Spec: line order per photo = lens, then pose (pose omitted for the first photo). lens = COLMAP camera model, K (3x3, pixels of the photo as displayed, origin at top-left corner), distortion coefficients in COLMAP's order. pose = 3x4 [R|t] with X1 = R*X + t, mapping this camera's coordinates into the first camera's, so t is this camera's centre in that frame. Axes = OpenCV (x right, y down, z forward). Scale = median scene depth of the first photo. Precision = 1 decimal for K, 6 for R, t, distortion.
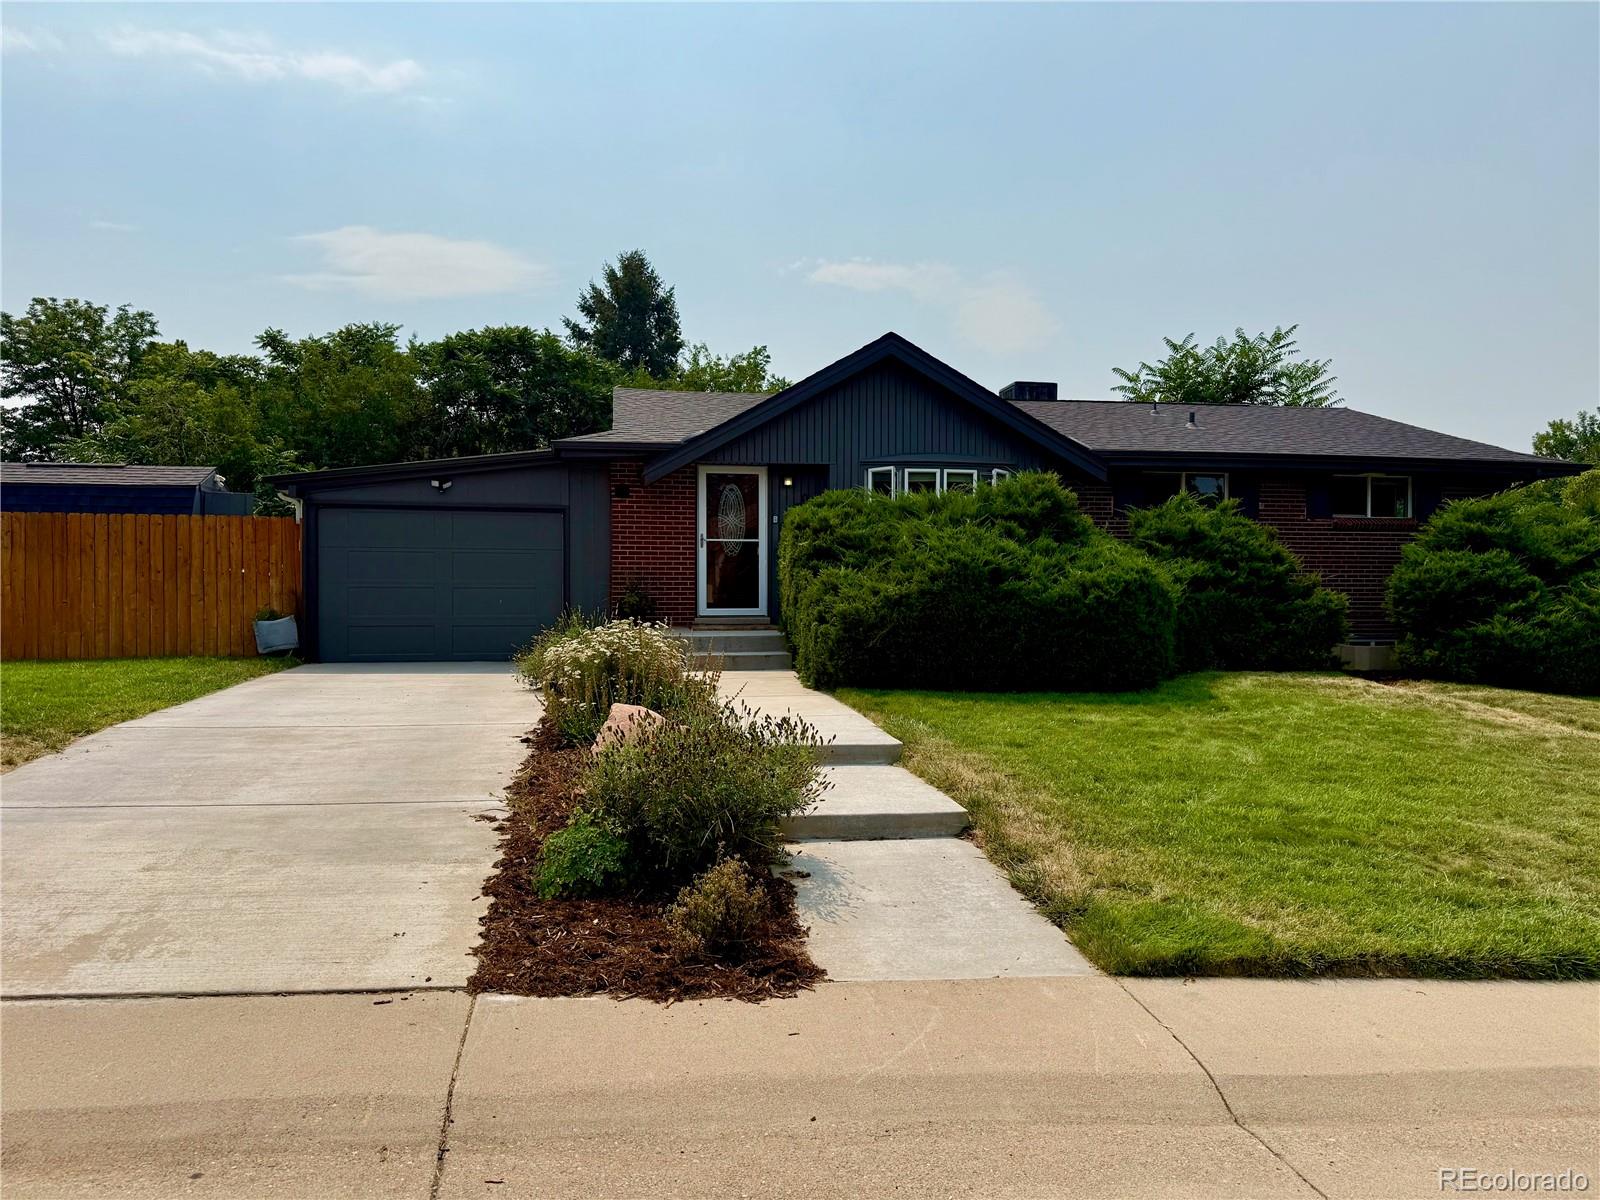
lens RADIAL K [[1147.6, 0, 800.3], [0, 1147.6, 539.5], [0, 0, 1]] dist [0.000420, -0.004108]
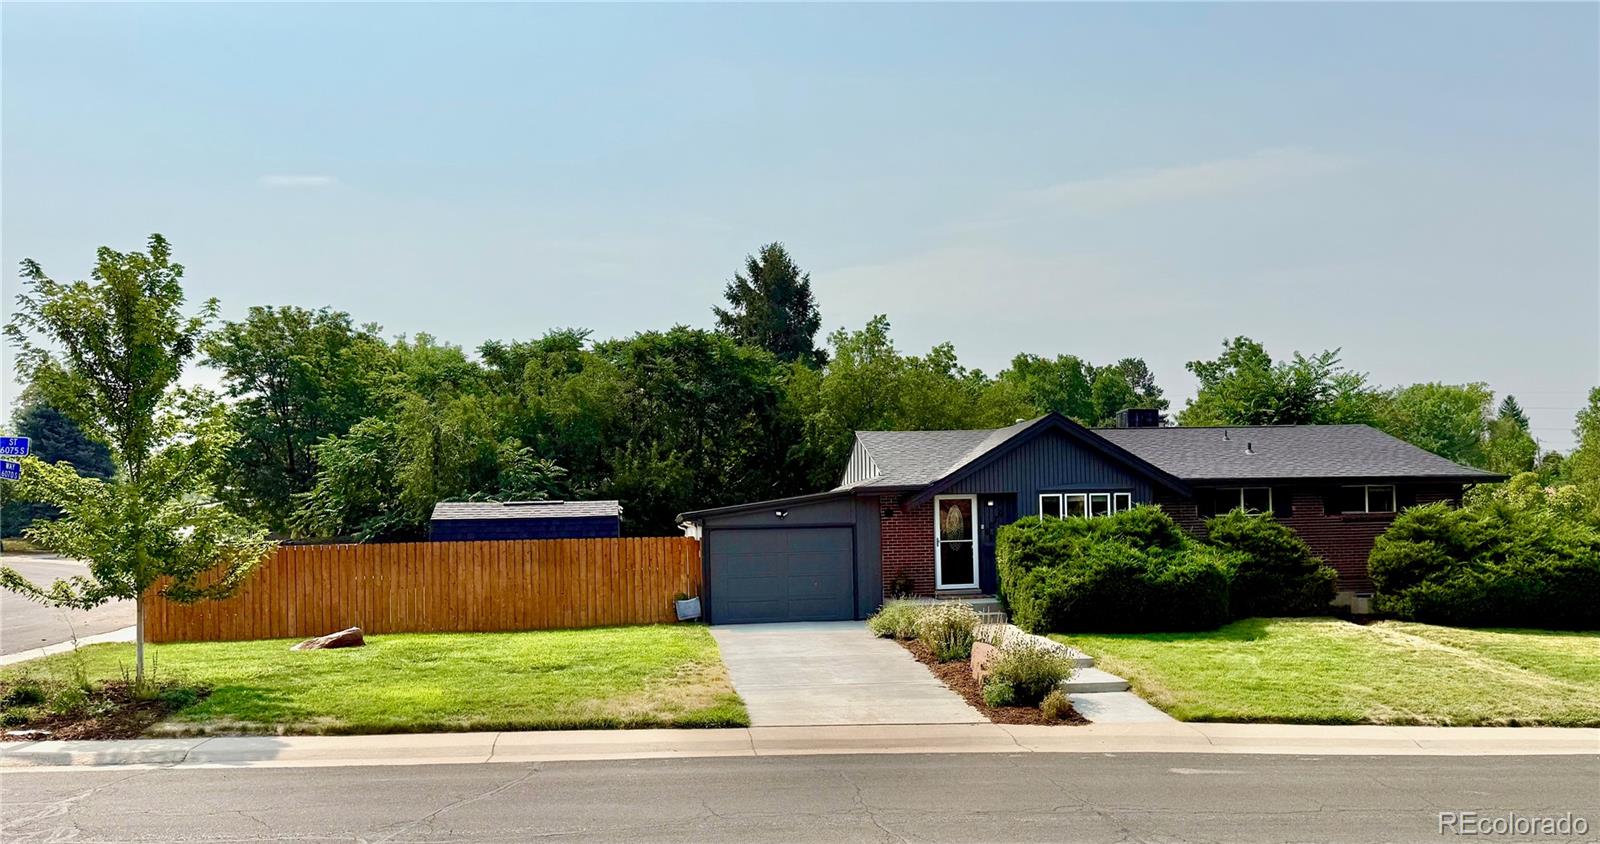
lens RADIAL K [[1284.8, 0, 861.6], [0, 1284.8, 424.0], [0, 0, 1]] dist [0.018340, 0.006114]
pose [[0.999586, -0.026733, -0.010637, -0.182896], [0.026358, 0.999076, -0.033945, -0.114021], [0.011535, 0.033651, 0.999367, -0.855212]]
